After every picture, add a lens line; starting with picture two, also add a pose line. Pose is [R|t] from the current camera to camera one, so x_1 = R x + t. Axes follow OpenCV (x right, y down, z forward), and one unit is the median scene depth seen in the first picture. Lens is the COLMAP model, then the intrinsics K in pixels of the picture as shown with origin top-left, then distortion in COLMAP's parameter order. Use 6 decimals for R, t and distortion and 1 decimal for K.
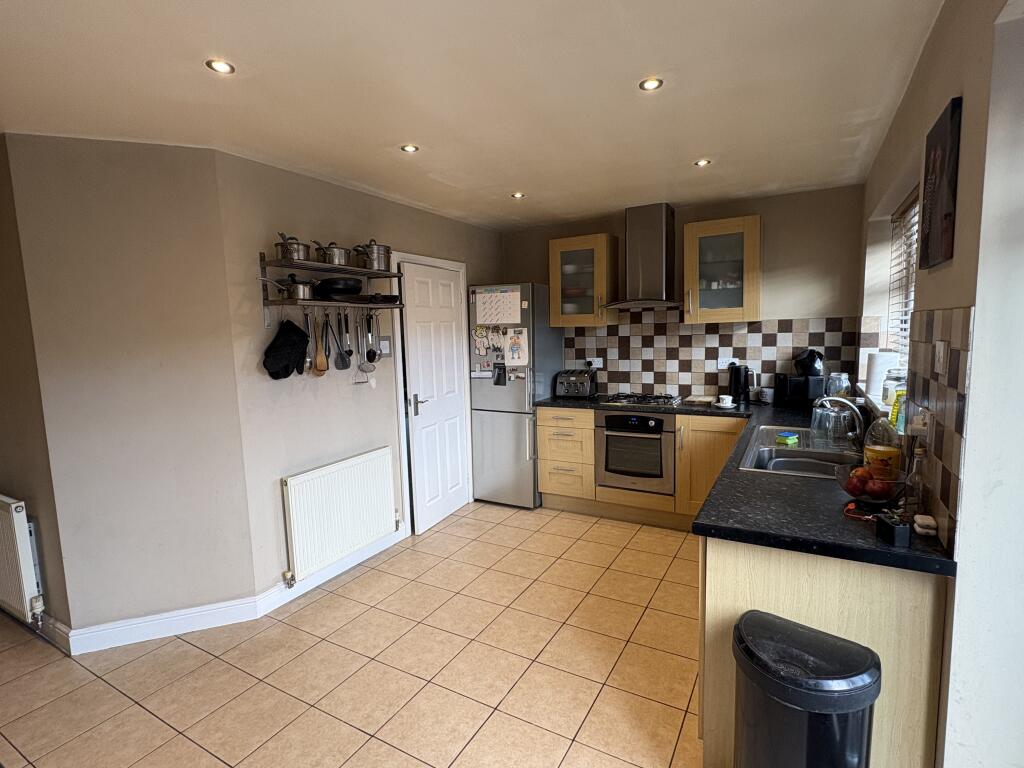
lens RADIAL K [[507.9, 0, 512.0], [0, 507.9, 384.0], [0, 0, 1]] dist [0.001927, 0.000372]
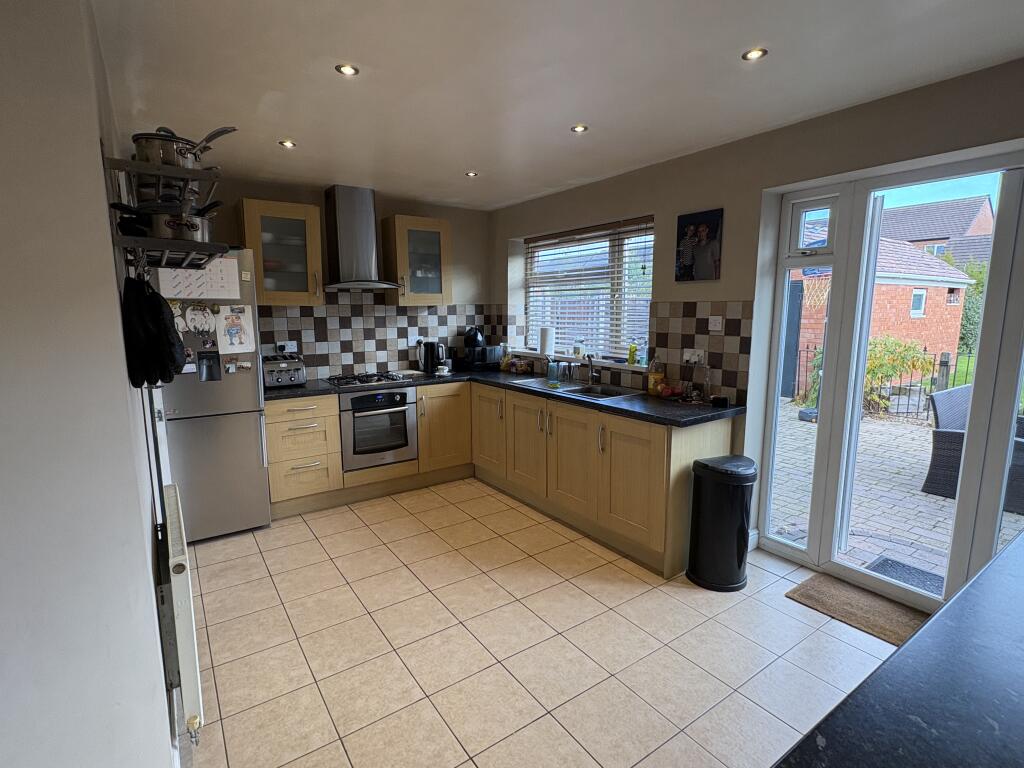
lens RADIAL K [[507.9, 0, 512.0], [0, 507.9, 384.0], [0, 0, 1]] dist [0.001927, 0.000372]
pose [[0.430552, -0.109106, 0.895947, -0.528900], [0.087529, 0.993035, 0.078867, -0.014023], [-0.898311, 0.044465, 0.437103, 0.283050]]
